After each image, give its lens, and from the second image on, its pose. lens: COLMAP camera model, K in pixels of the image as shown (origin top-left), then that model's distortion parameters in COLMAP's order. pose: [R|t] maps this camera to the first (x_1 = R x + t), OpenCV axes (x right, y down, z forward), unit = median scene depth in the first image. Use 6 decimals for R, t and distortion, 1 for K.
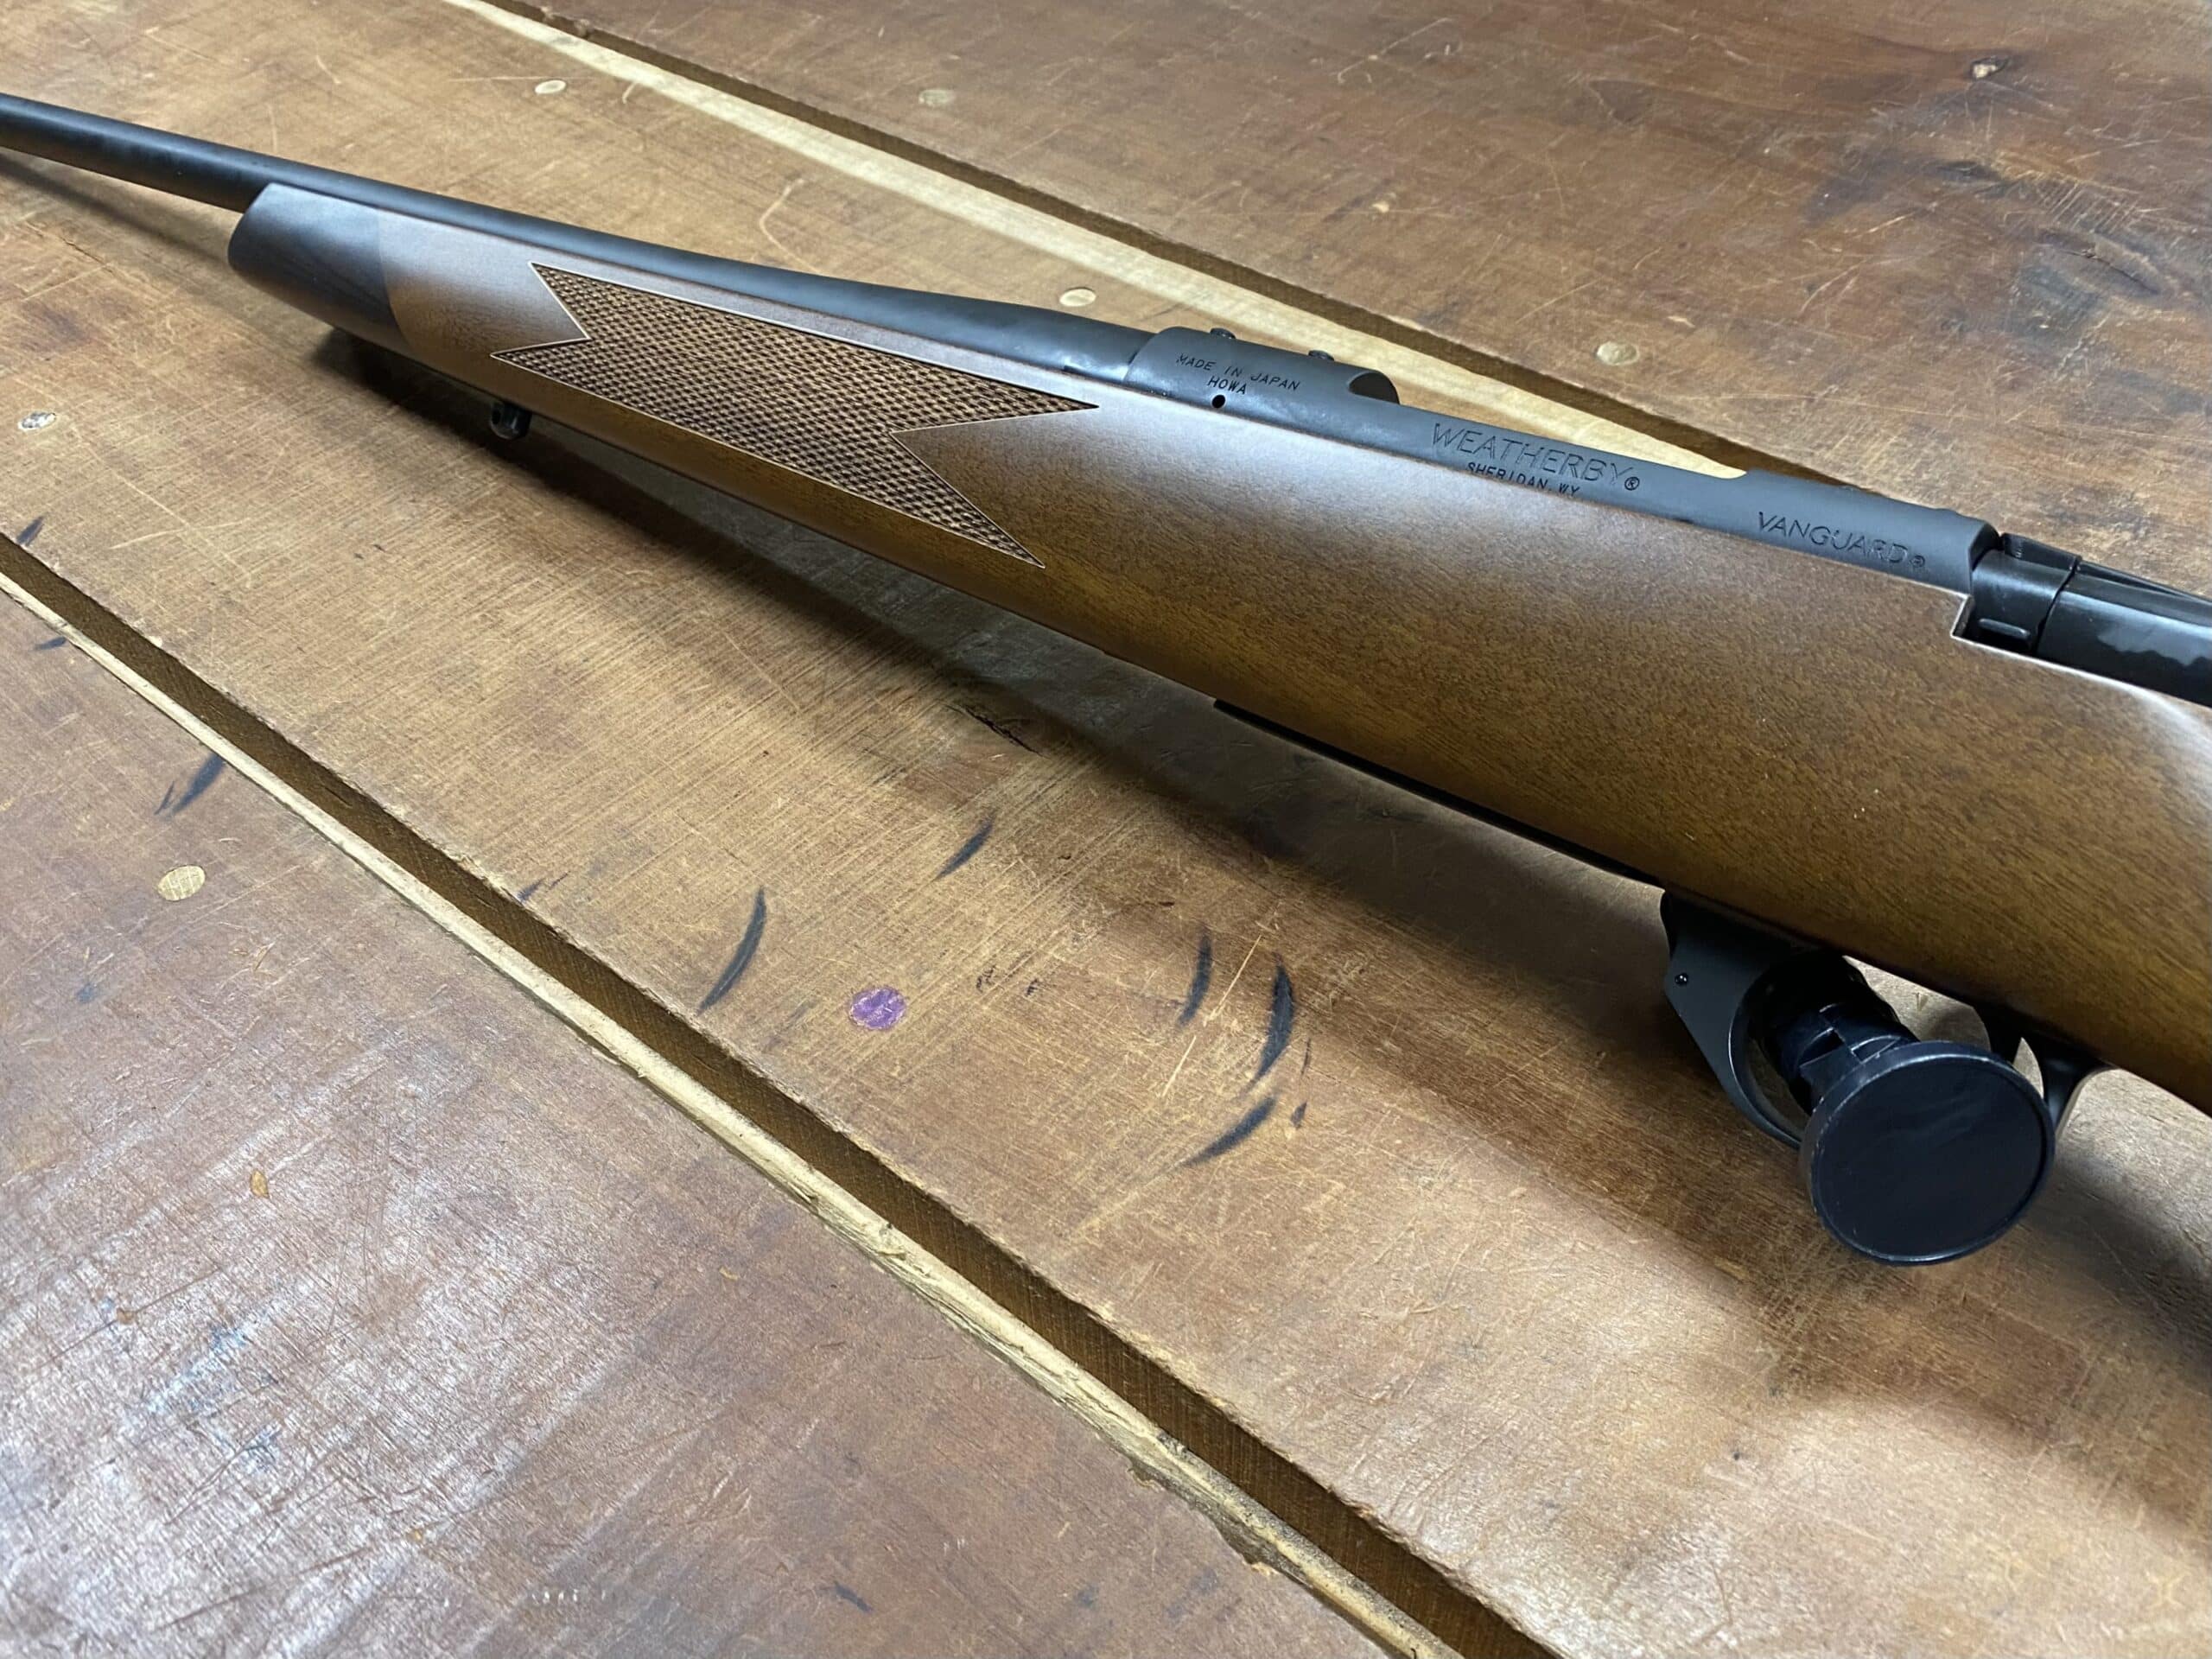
lens RADIAL K [[2055.9, 0, 1035.5], [0, 2055.9, 812.4], [0, 0, 1]] dist [-0.012860, 0.015641]
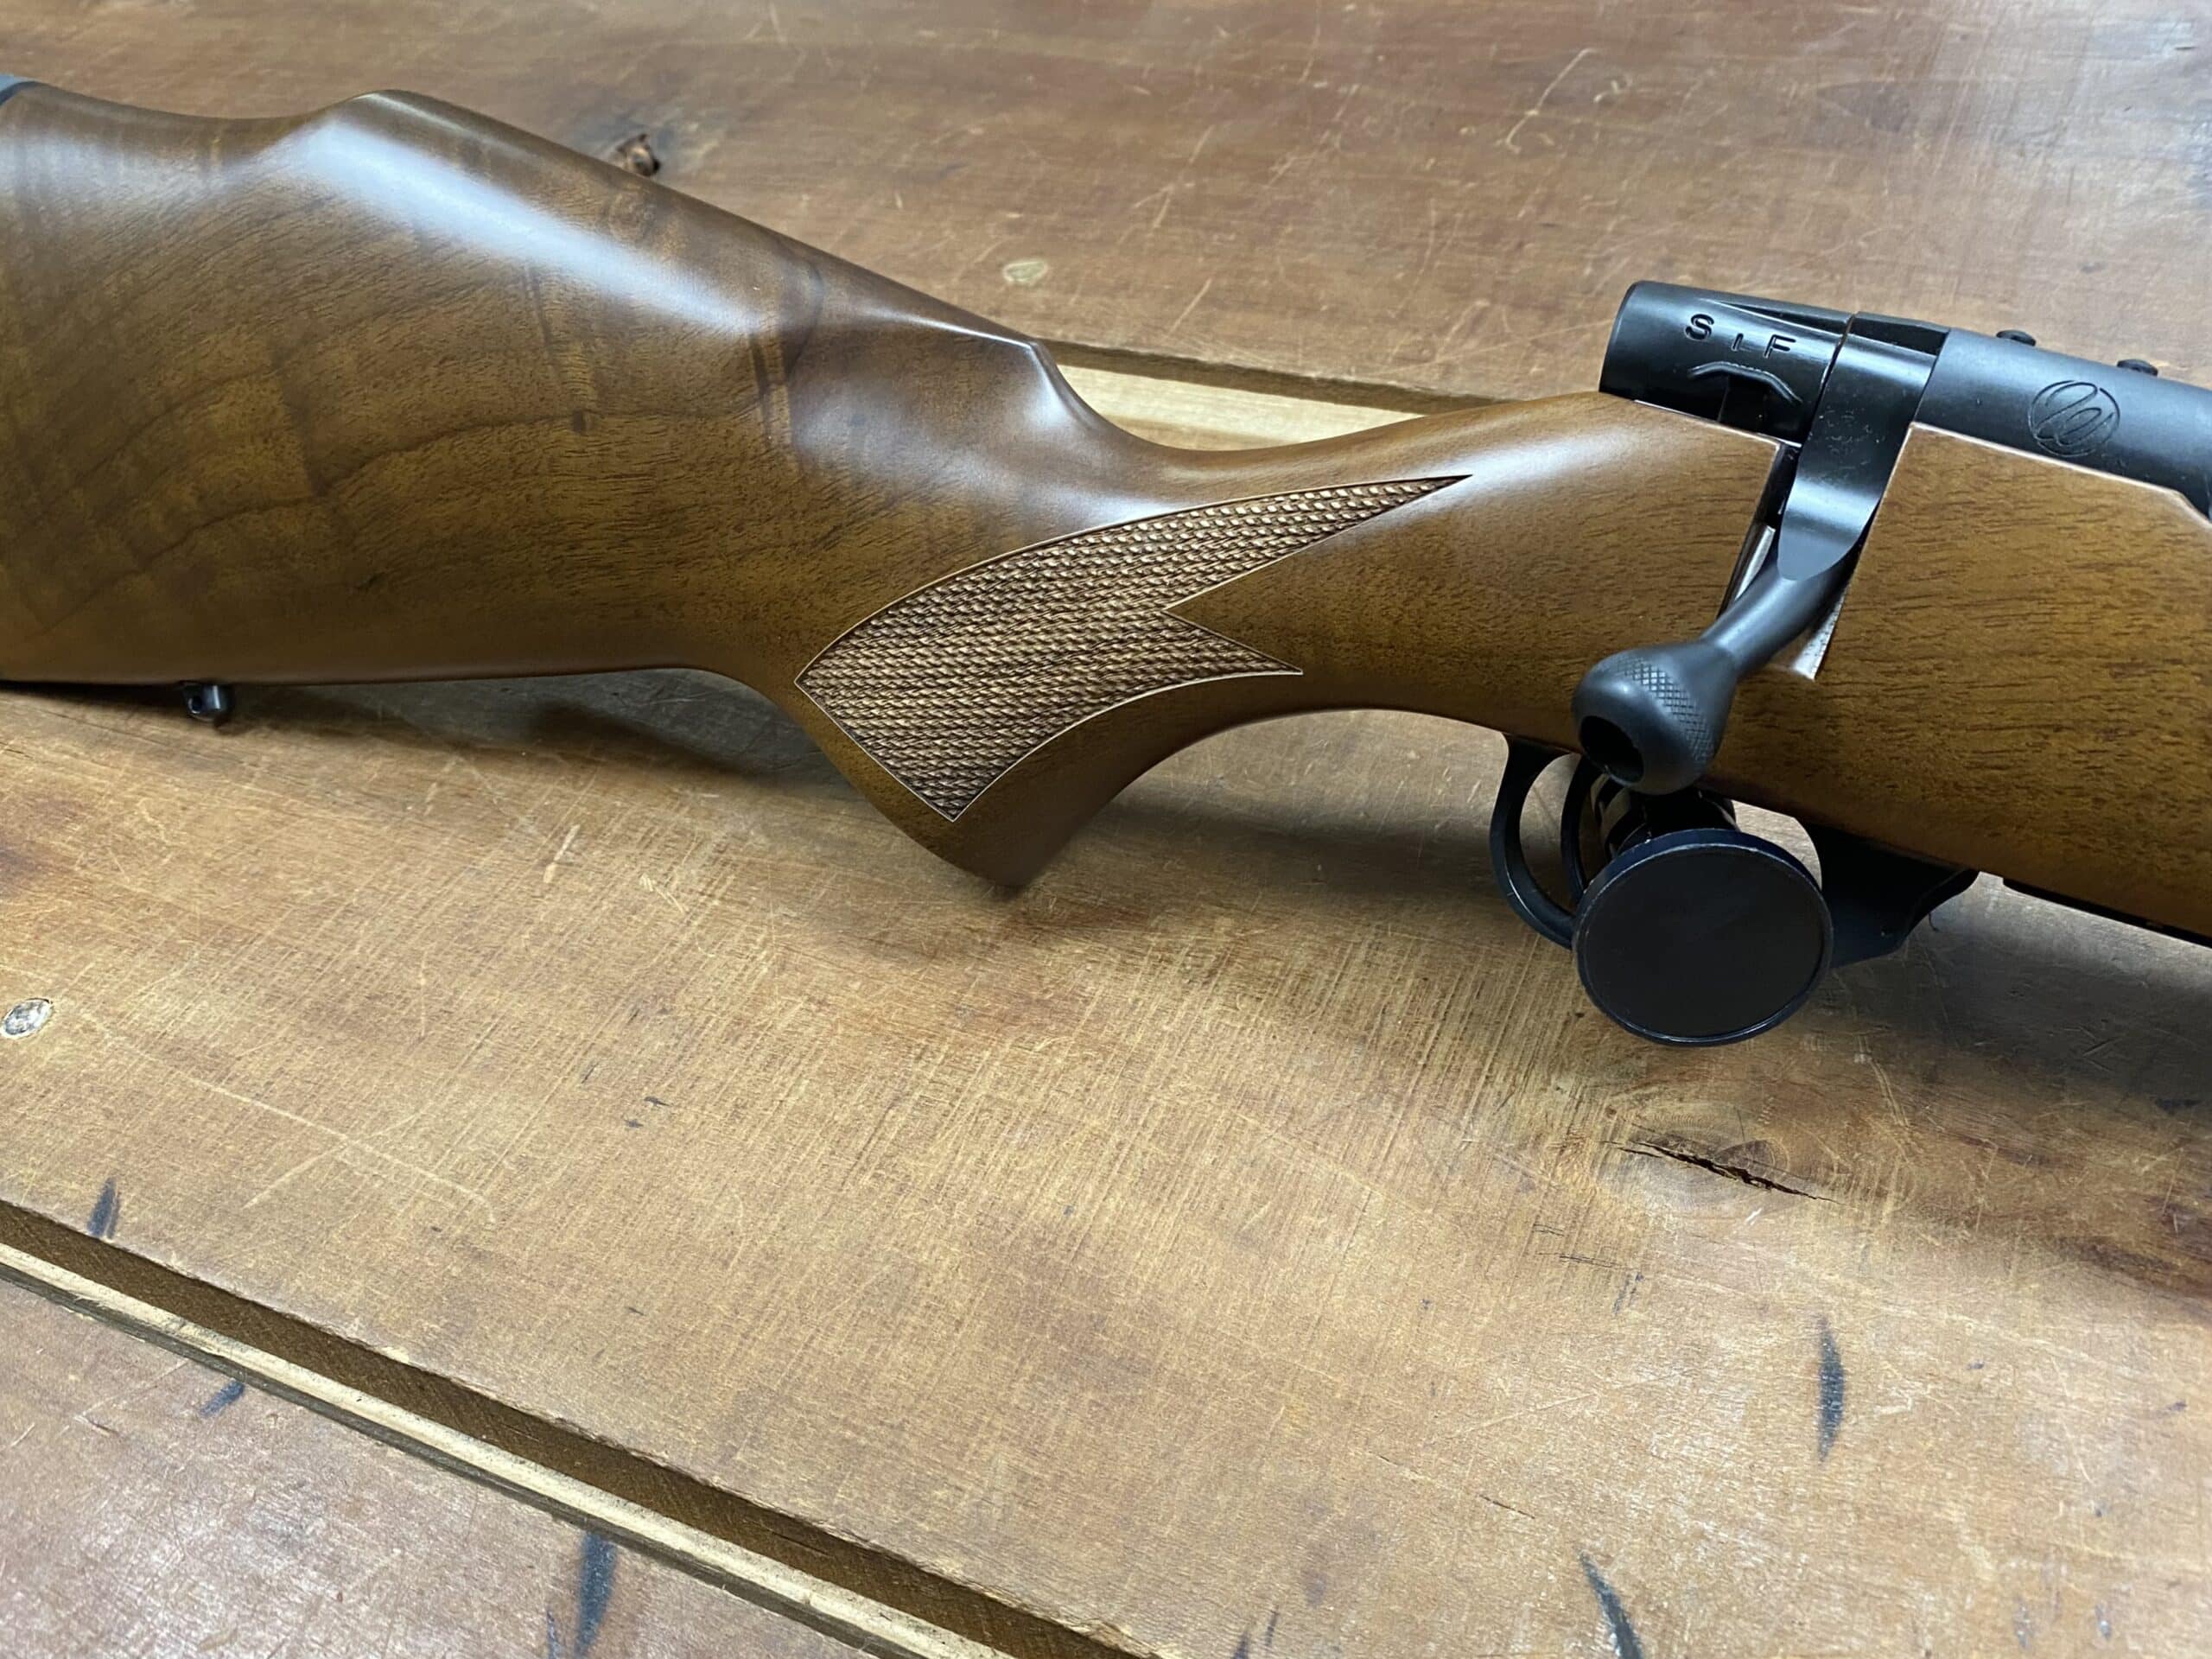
lens RADIAL K [[2039.3, 0, 1019.1], [0, 2039.3, 760.2], [0, 0, 1]] dist [0.075808, -0.228213]
pose [[0.956497, -0.245955, 0.156906, -0.365143], [0.252327, 0.967398, -0.021757, -0.249356], [-0.146440, 0.060402, 0.987374, 0.391093]]
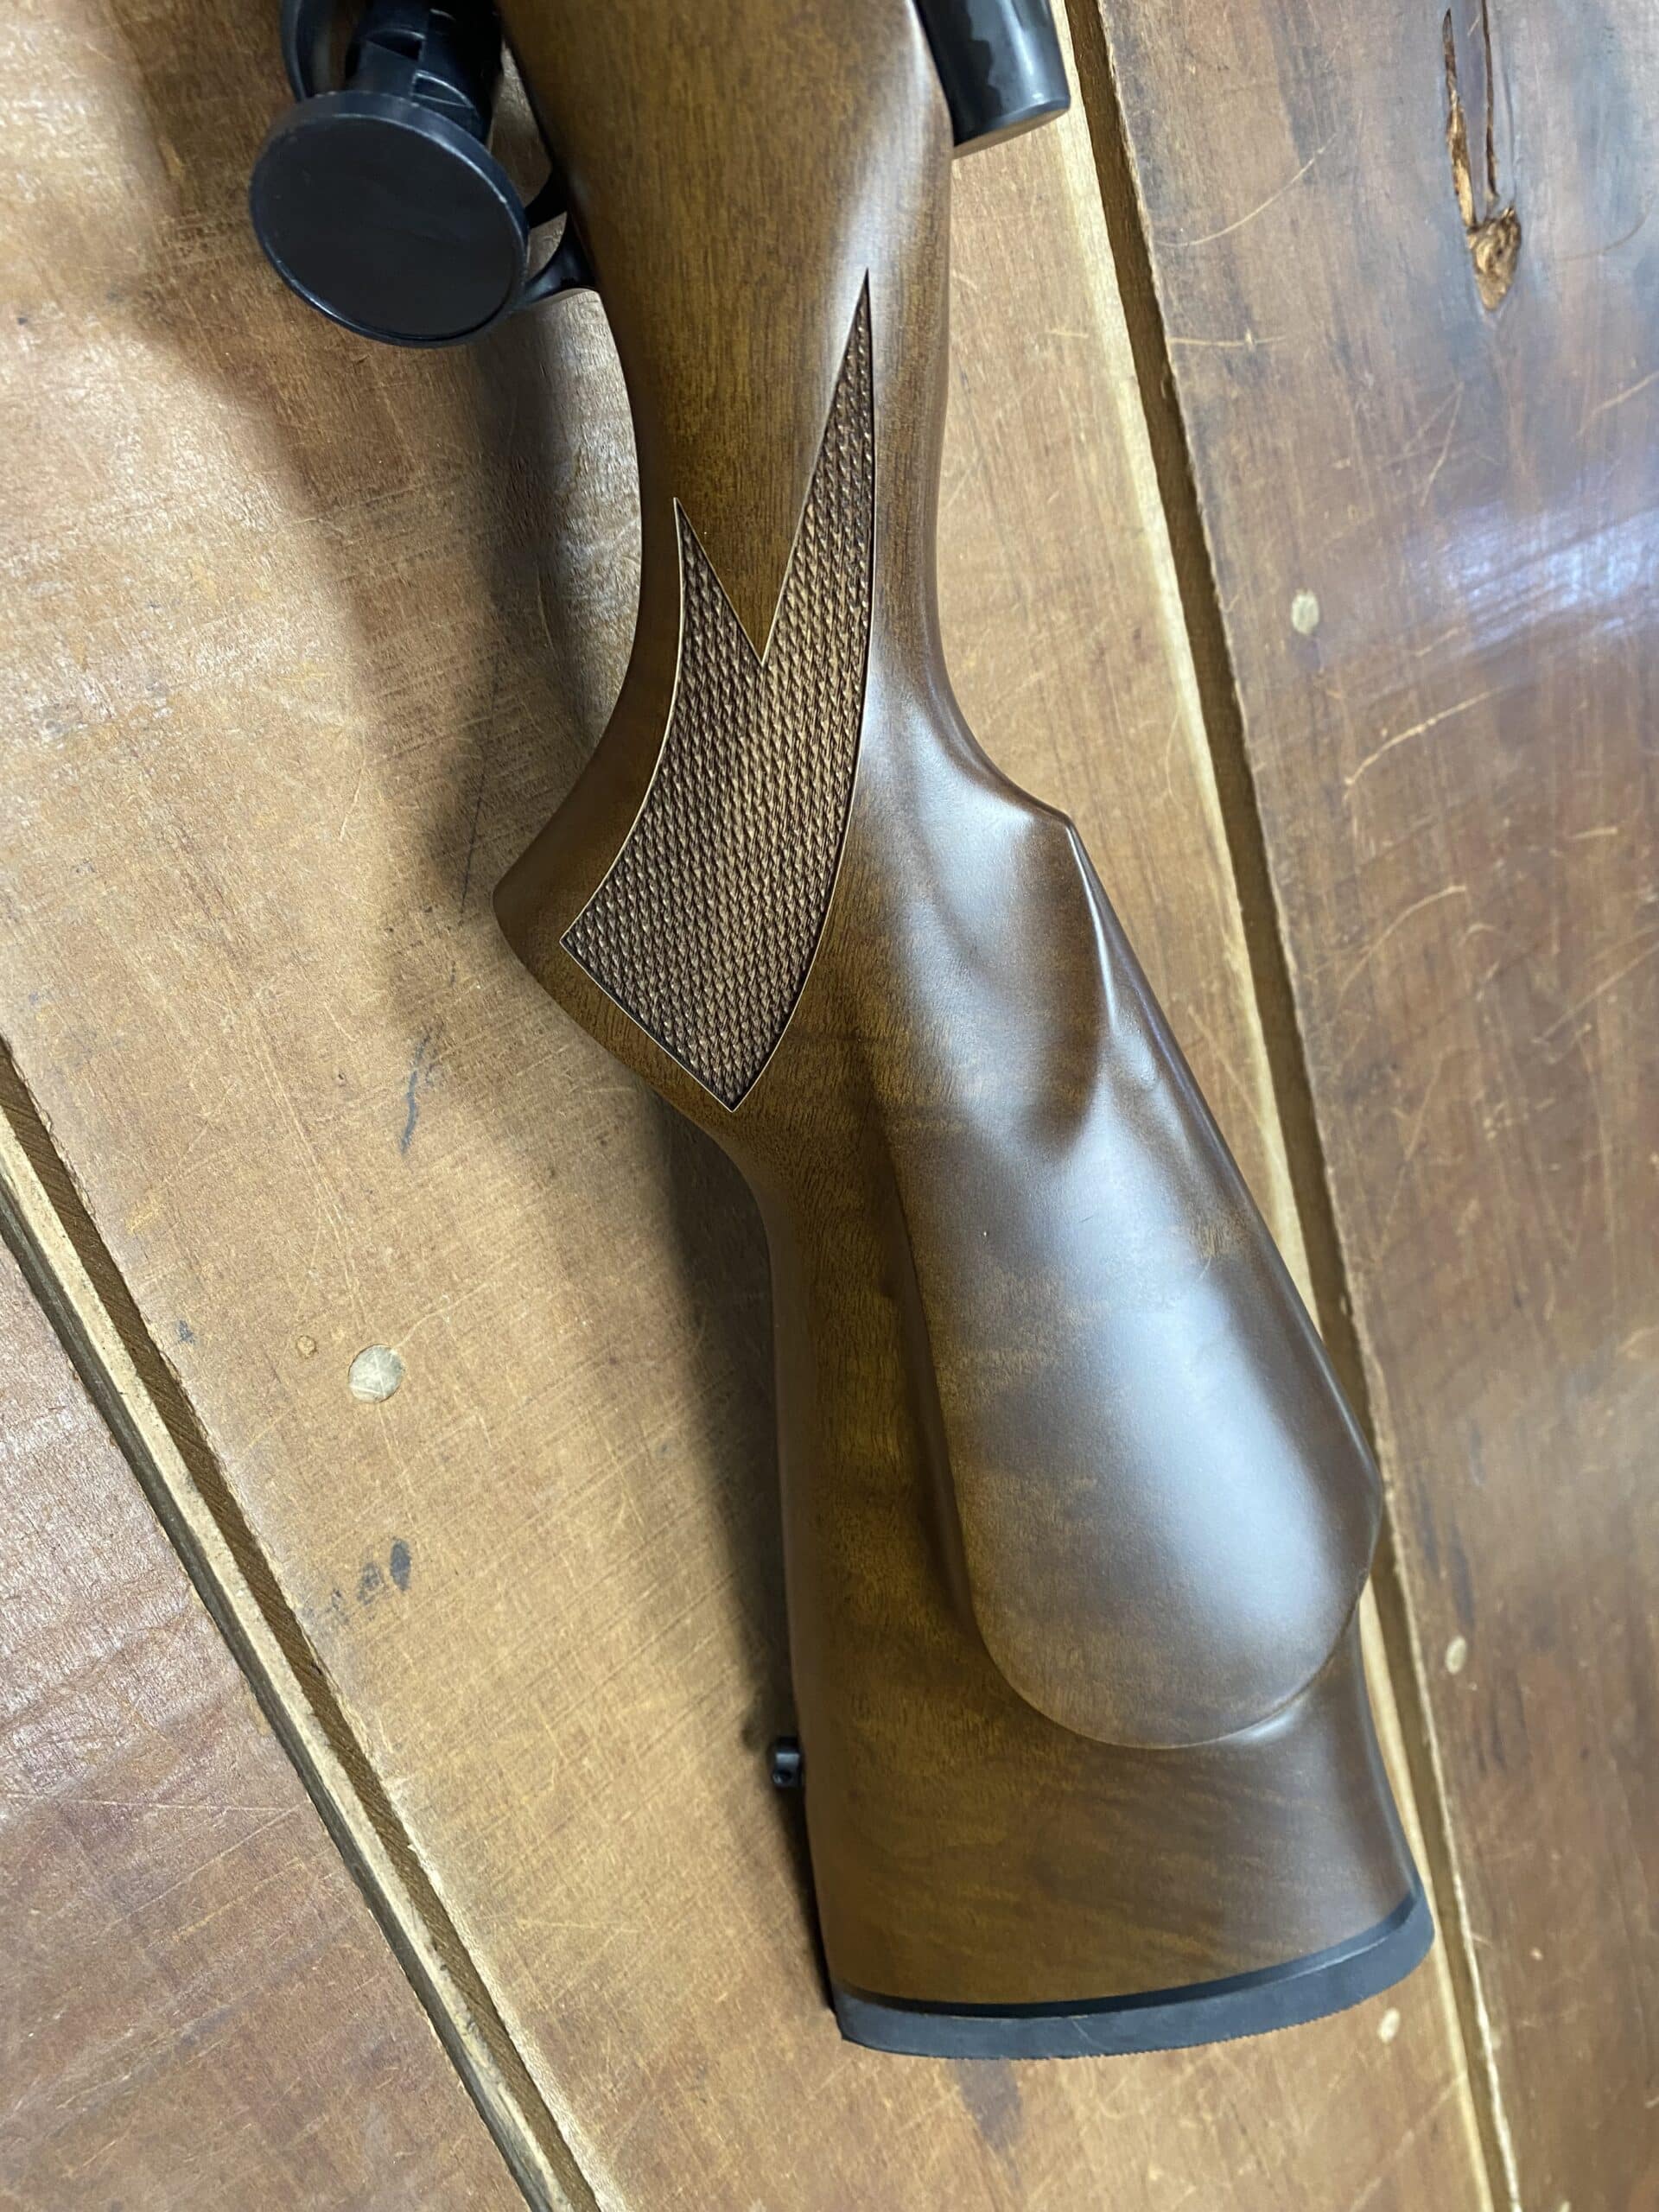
lens RADIAL K [[1764.6, 0, 865.5], [0, 1764.6, 1100.4], [0, 0, 1]] dist [0.060398, -0.063397]
pose [[0.618915, 0.368361, 0.693725, 0.120988], [-0.748070, 0.545688, 0.377645, -0.059011], [-0.239447, -0.752686, 0.613294, 0.135574]]
